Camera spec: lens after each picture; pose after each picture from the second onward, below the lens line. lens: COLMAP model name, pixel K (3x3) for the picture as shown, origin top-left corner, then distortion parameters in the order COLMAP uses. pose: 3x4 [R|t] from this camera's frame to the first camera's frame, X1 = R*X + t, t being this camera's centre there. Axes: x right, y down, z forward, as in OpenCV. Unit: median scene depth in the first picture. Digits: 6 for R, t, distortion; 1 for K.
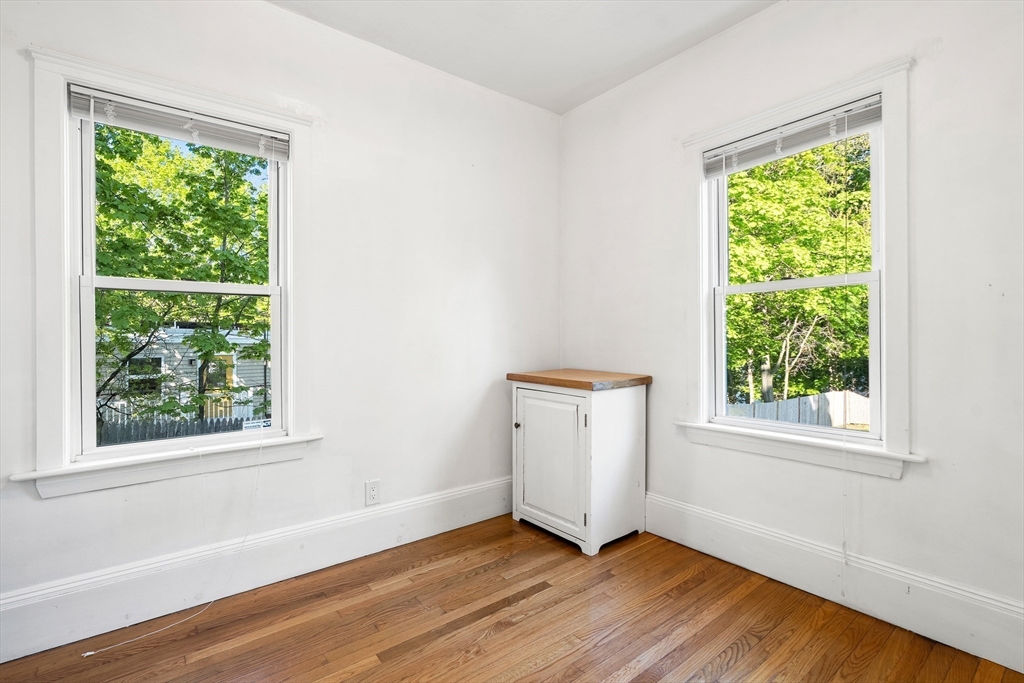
lens RADIAL K [[475.8, 0, 508.8], [0, 475.8, 340.8], [0, 0, 1]] dist [-0.000001, 0.000604]
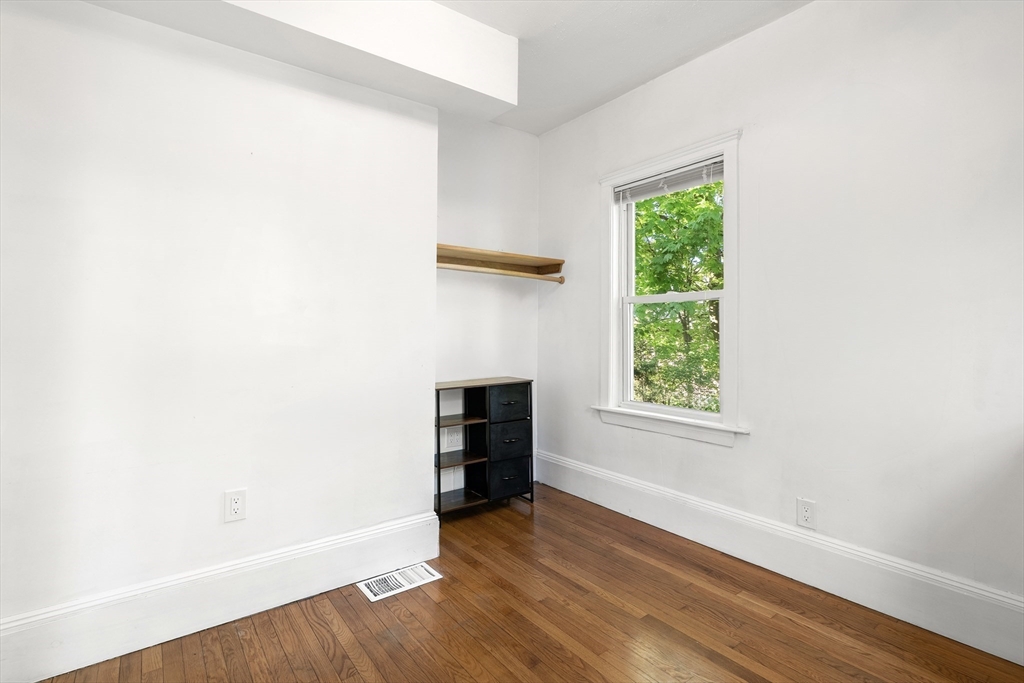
lens RADIAL K [[475.8, 0, 508.8], [0, 475.8, 340.8], [0, 0, 1]] dist [-0.000001, 0.000604]
pose [[-0.018538, 0.019389, -0.999640, 0.640985], [-0.005242, 0.999796, 0.019490, -0.014444], [0.999814, 0.005601, -0.018433, 0.507746]]
